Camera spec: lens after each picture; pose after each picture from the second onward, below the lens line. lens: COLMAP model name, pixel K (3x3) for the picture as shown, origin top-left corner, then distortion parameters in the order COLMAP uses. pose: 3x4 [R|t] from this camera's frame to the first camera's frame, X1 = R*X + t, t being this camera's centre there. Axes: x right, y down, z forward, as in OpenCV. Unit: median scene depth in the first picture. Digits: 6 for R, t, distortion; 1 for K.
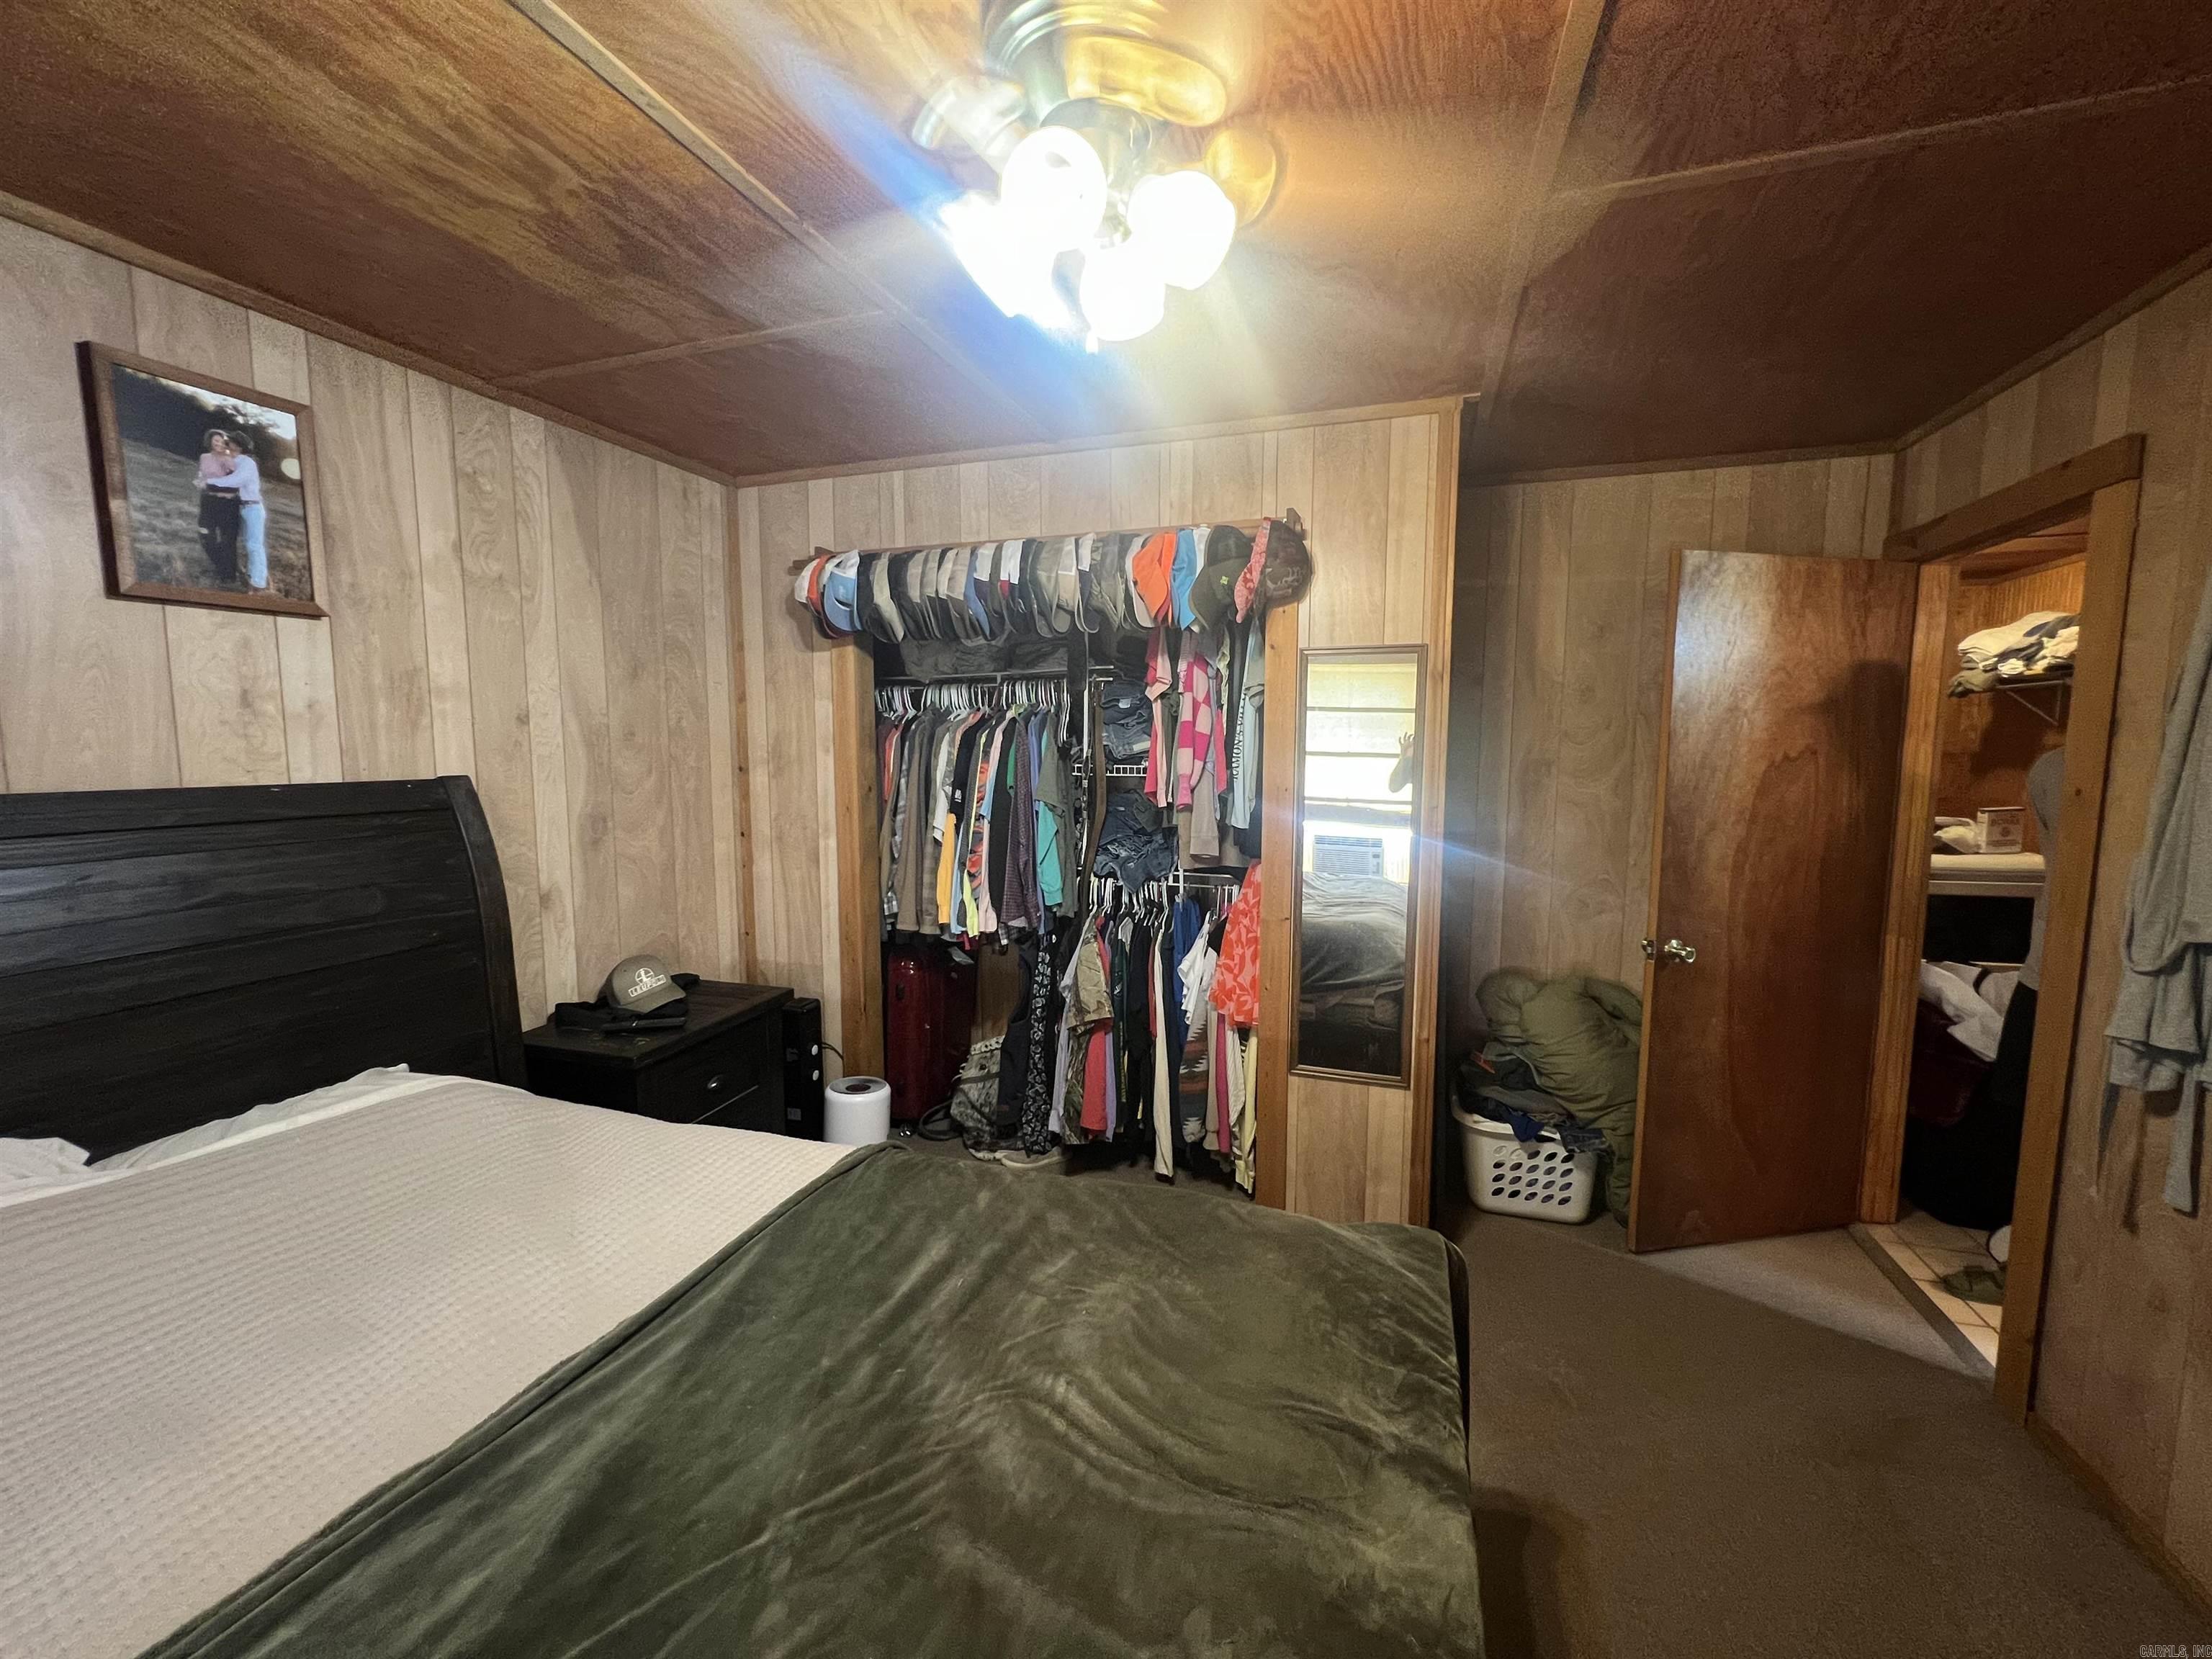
lens RADIAL K [[885.3, 0, 1108.6], [0, 885.3, 826.4], [0, 0, 1]] dist [-0.002786, 0.001169]
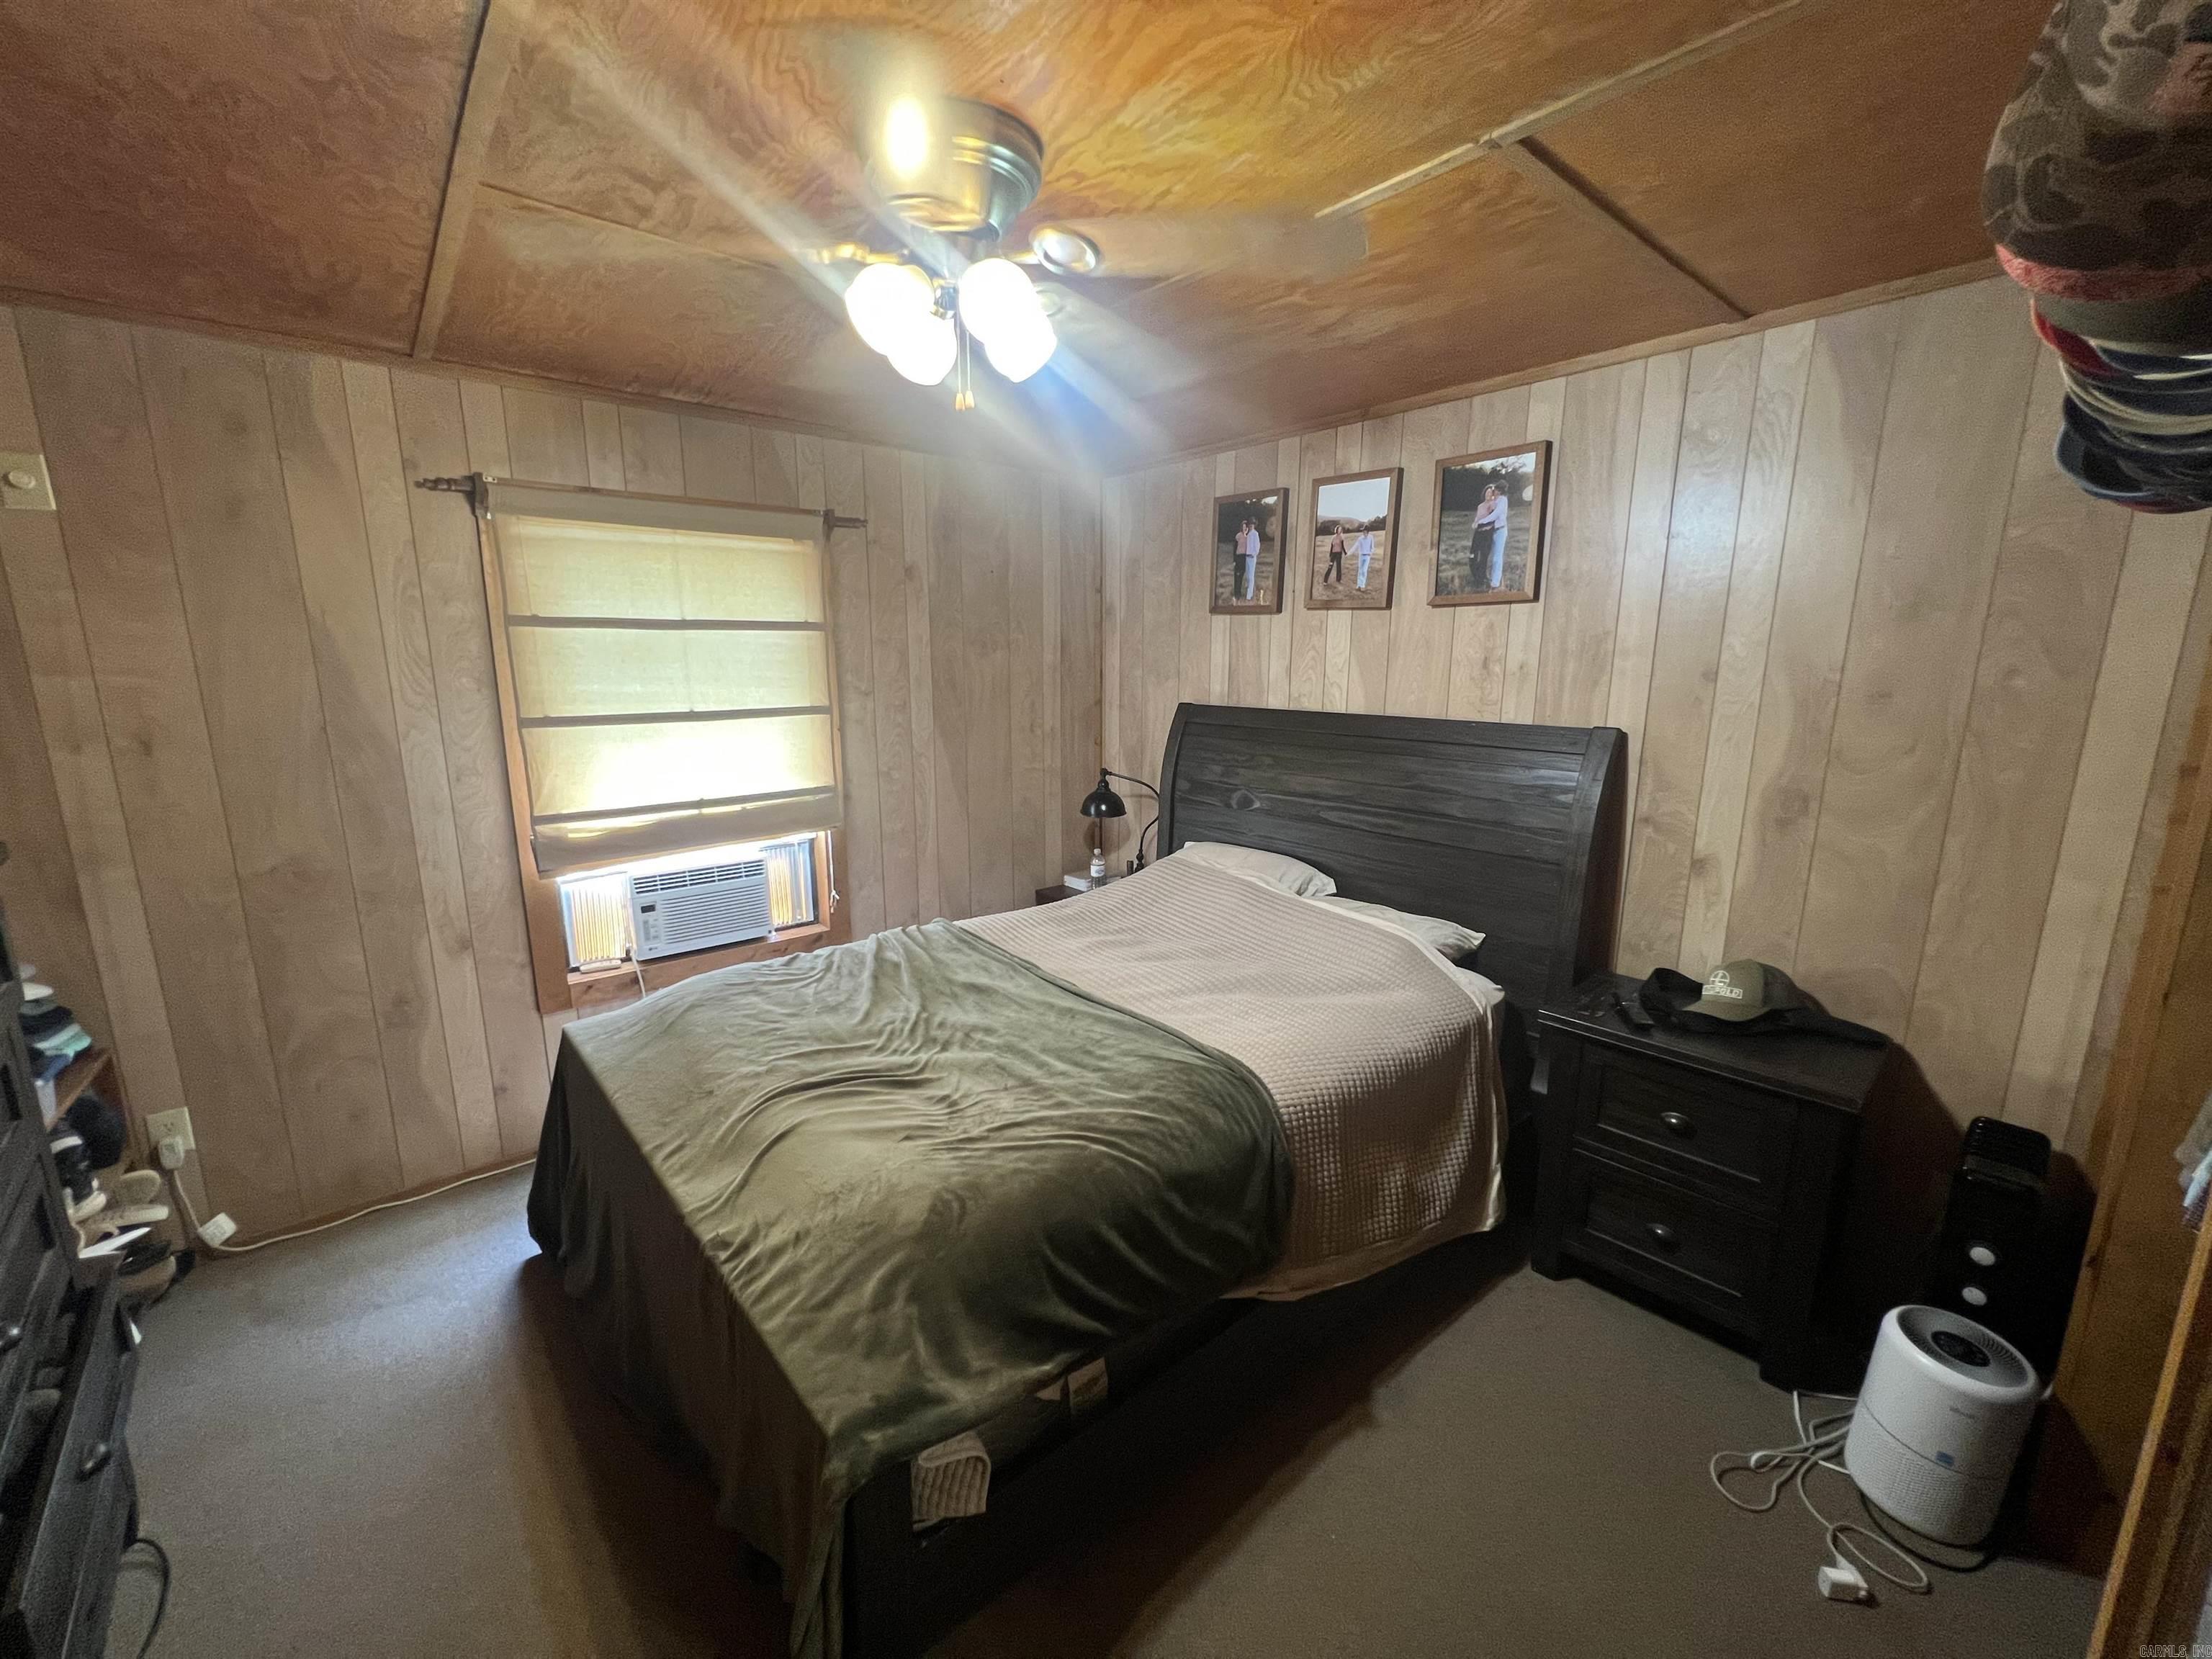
lens RADIAL K [[888.3, 0, 1097.4], [0, 888.3, 838.7], [0, 0, 1]] dist [-0.011556, 0.000035]
pose [[-0.516635, 0.171131, -0.838929, 0.680001], [-0.083686, 0.965038, 0.248391, -0.175223], [0.852106, 0.198534, -0.484251, 1.222866]]
